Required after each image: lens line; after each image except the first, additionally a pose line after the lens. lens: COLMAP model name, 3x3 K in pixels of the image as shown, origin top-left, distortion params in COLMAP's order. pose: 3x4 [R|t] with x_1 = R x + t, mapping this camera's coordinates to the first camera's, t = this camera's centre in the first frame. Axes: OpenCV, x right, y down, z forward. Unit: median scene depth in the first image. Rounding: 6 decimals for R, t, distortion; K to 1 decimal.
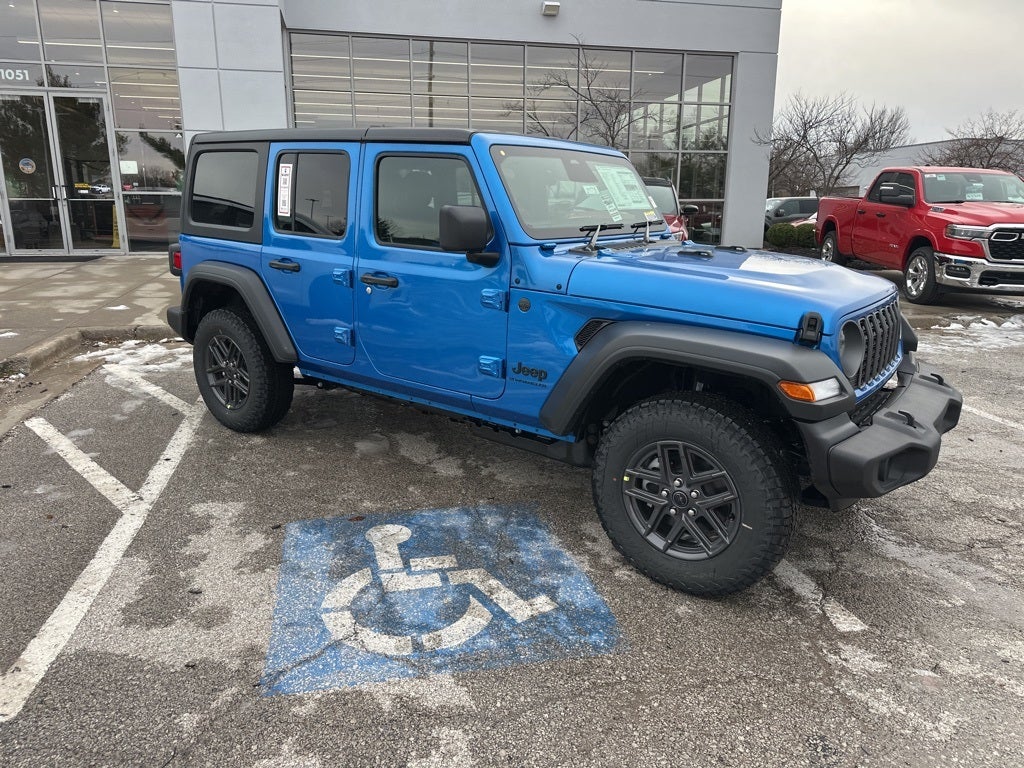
lens RADIAL K [[709.3, 0, 508.3], [0, 709.3, 391.0], [0, 0, 1]] dist [0.091455, -0.121726]
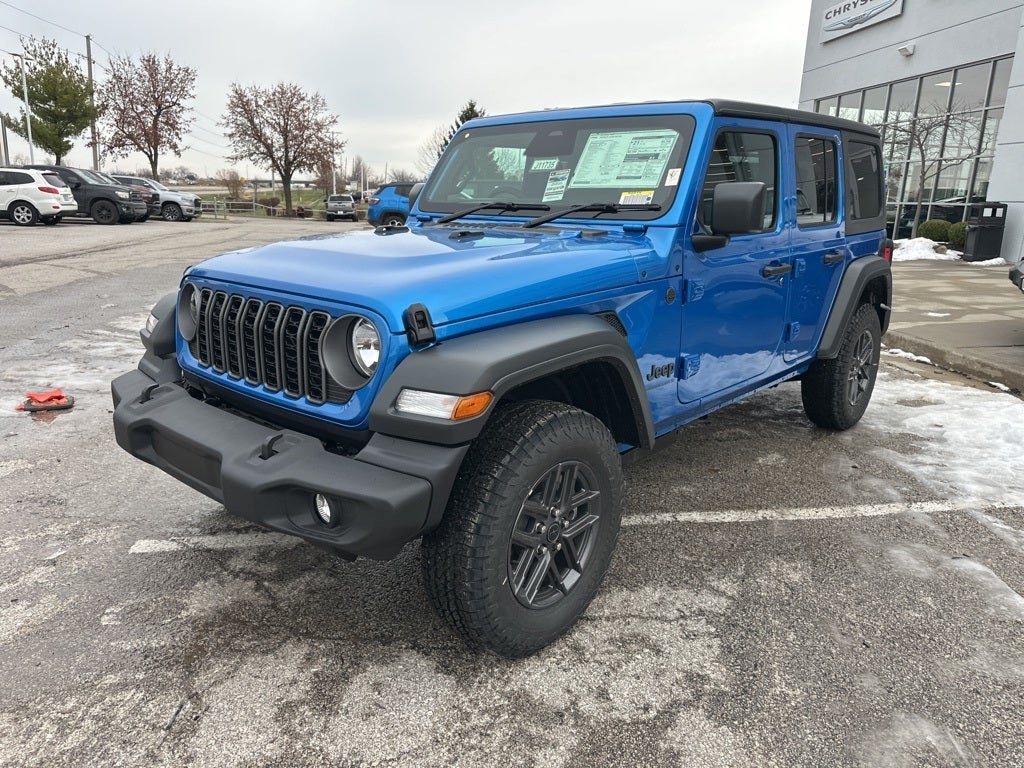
lens RADIAL K [[722.3, 0, 508.2], [0, 722.3, 378.2], [0, 0, 1]] dist [0.027861, -0.034604]
pose [[-0.071332, 0.229488, -0.970694, 1.162005], [-0.279030, 0.929728, 0.240308, -0.271629], [0.957629, 0.287994, -0.002286, 1.171248]]
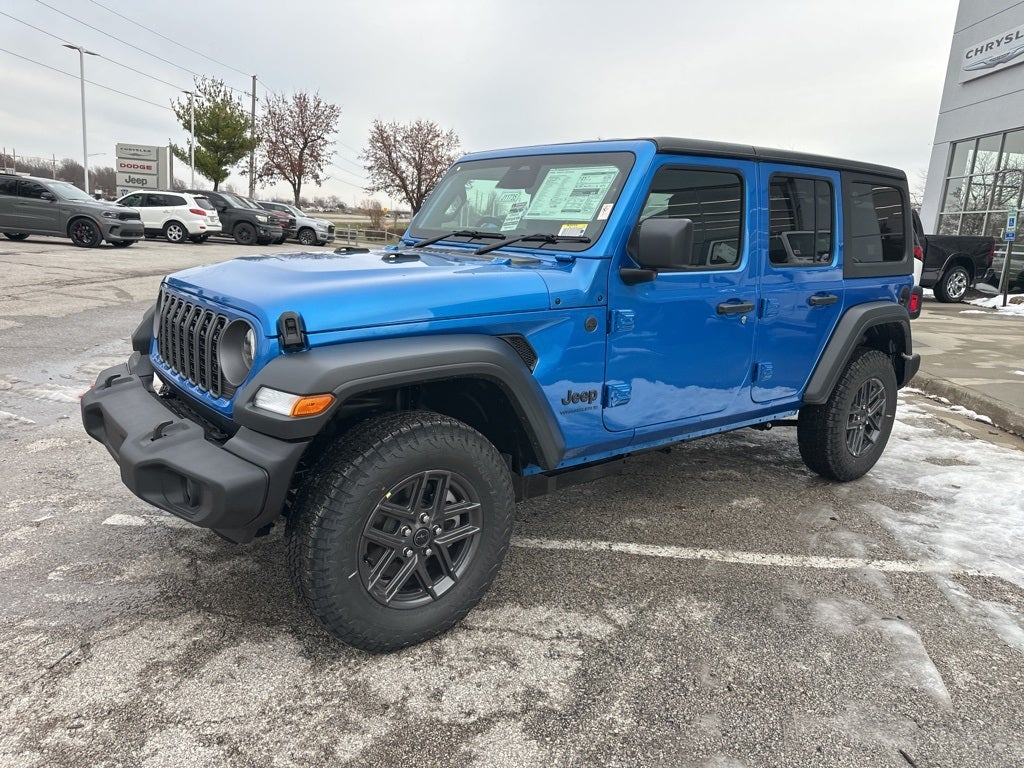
lens RADIAL K [[720.7, 0, 508.4], [0, 720.7, 374.1], [0, 0, 1]] dist [0.030795, -0.035893]
pose [[-0.244082, 0.169194, -0.954881, 1.168730], [-0.306505, 0.920727, 0.241490, -0.334714], [0.920043, 0.351619, -0.172874, 1.401397]]
